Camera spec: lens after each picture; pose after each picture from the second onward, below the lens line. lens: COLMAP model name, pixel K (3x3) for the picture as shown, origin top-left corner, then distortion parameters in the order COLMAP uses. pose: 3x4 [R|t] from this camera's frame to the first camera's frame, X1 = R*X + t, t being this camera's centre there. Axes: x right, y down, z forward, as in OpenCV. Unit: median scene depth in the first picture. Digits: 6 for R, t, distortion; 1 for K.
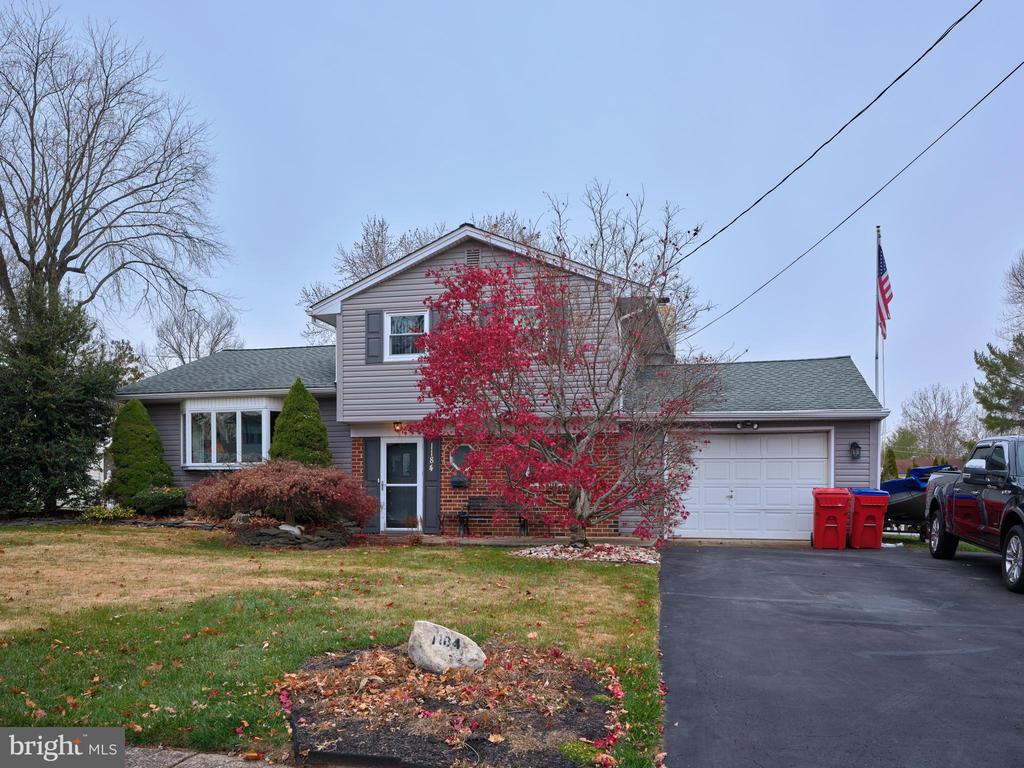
lens RADIAL K [[787.2, 0, 512.0], [0, 787.2, 384.0], [0, 0, 1]] dist [0.003996, 0.001077]
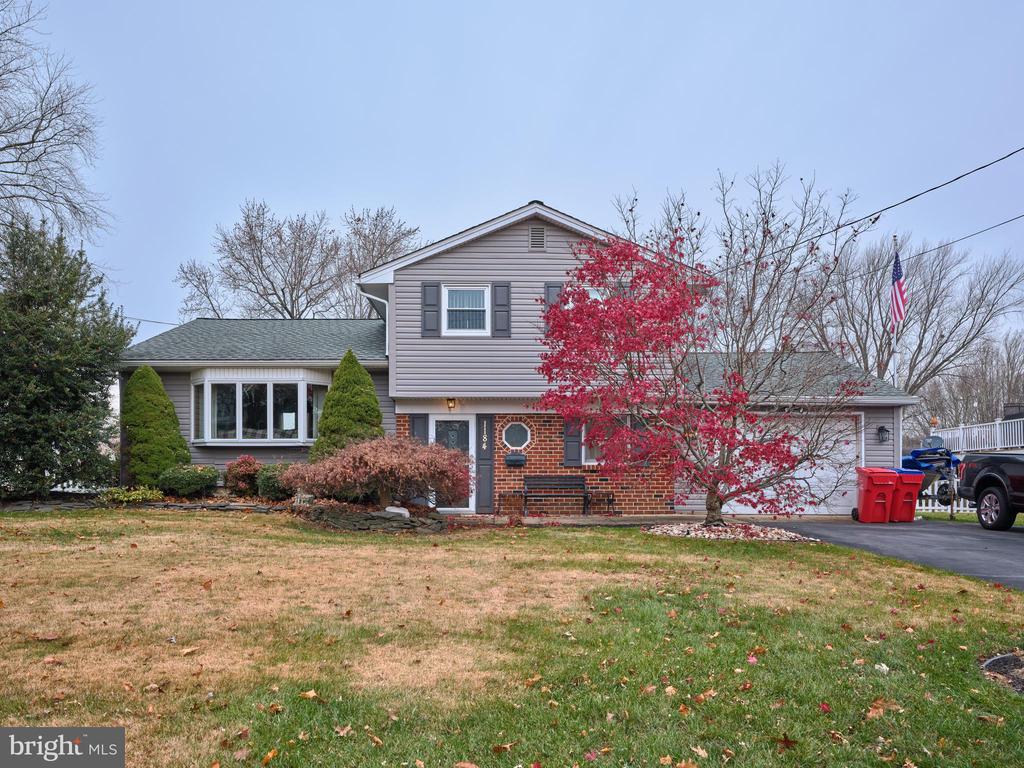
lens RADIAL K [[709.8, 0, 512.4], [0, 709.8, 366.6], [0, 0, 1]] dist [0.000612, 0.003214]
pose [[0.970496, 0.035409, 0.238502, -0.282811], [-0.033330, 0.999363, -0.012744, 0.017561], [-0.238801, 0.004419, 0.971058, 0.132007]]
